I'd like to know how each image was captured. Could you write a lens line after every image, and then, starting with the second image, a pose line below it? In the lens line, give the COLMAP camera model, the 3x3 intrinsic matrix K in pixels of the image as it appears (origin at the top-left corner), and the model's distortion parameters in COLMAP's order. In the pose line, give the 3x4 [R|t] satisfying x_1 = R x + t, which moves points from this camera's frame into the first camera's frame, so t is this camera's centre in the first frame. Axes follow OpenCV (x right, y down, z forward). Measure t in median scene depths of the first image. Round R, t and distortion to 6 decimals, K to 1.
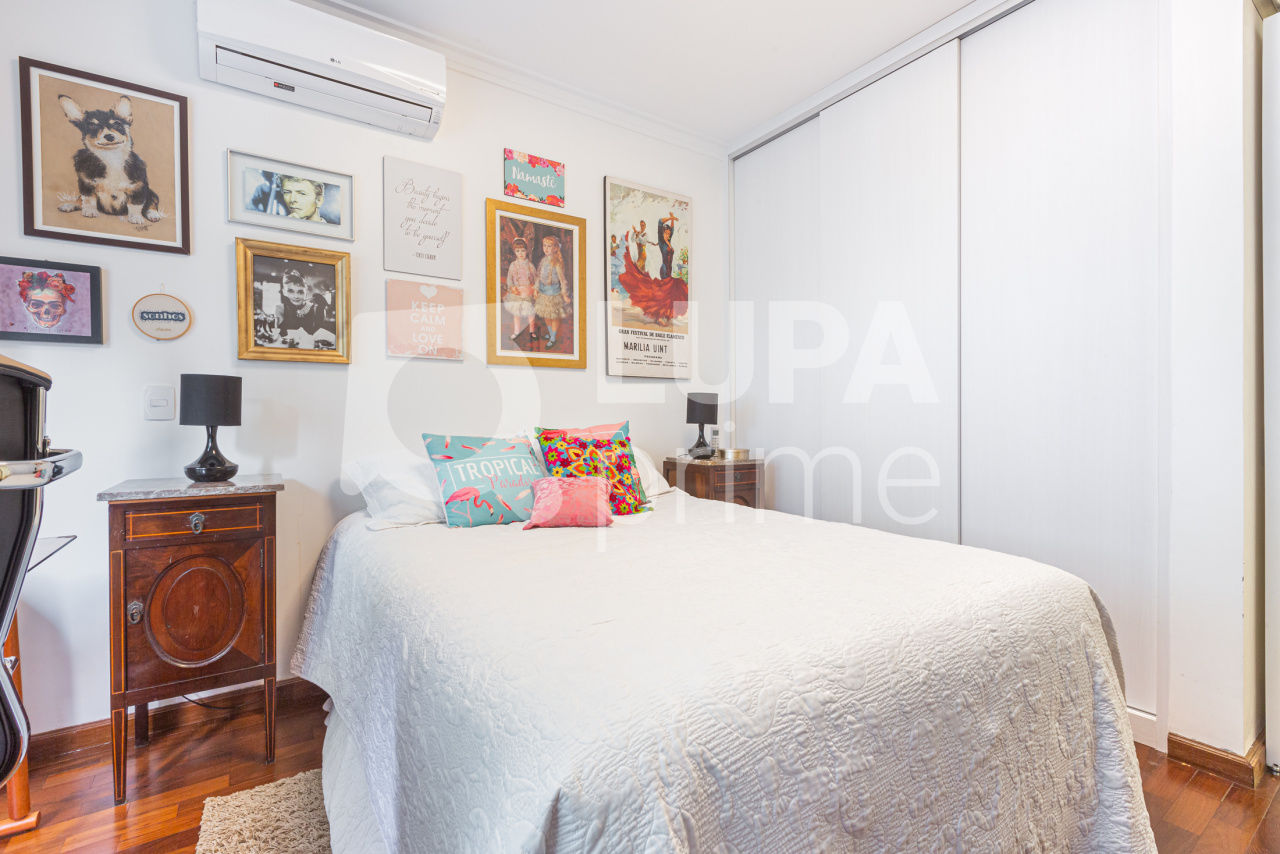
lens RADIAL K [[584.2, 0, 634.7], [0, 584.2, 425.4], [0, 0, 1]] dist [0.005310, -0.001814]
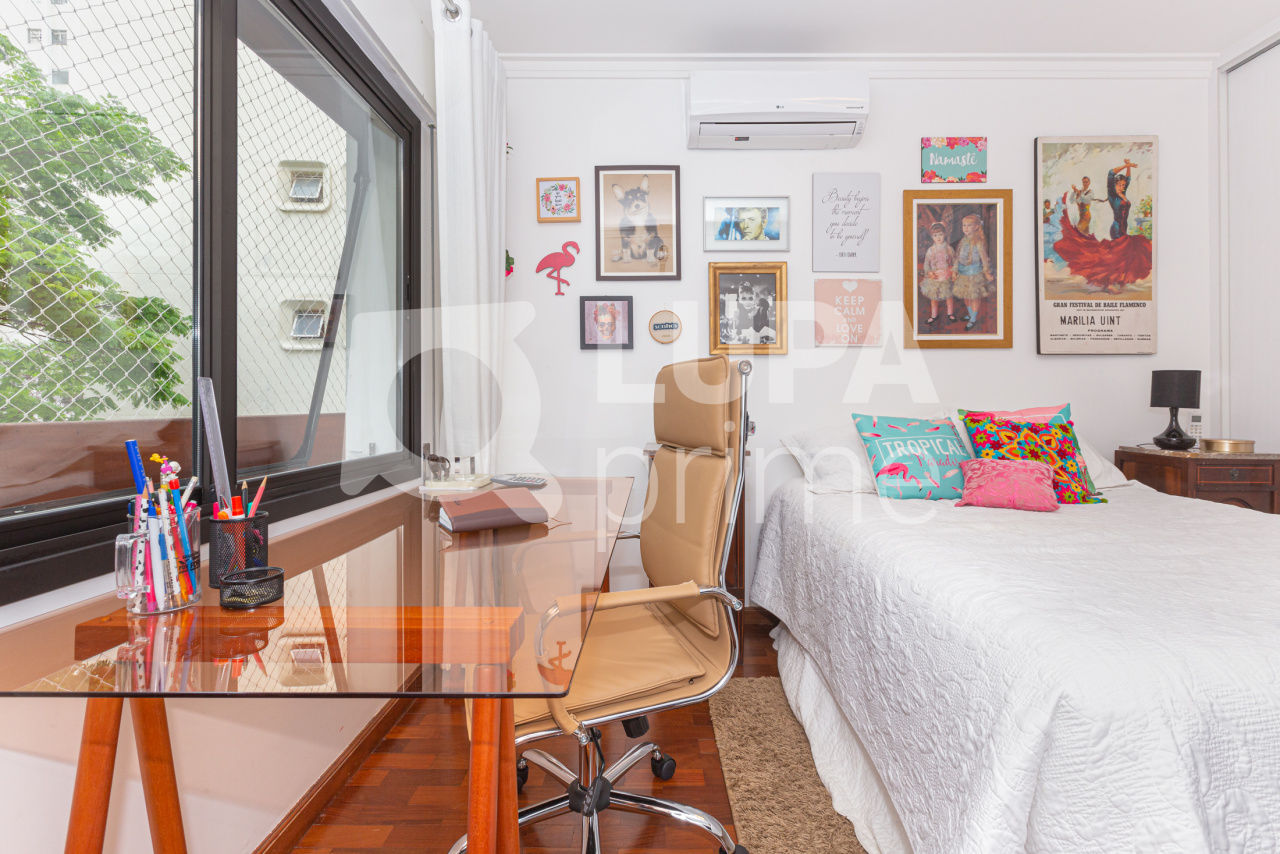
lens RADIAL K [[584.2, 0, 653.6], [0, 584.2, 402.8], [0, 0, 1]] dist [0.005310, -0.001814]
pose [[0.826205, 0.005533, -0.563343, -0.036504], [-0.009265, 0.999950, -0.003766, 0.000789], [0.563294, 0.008330, 0.826215, -0.139164]]
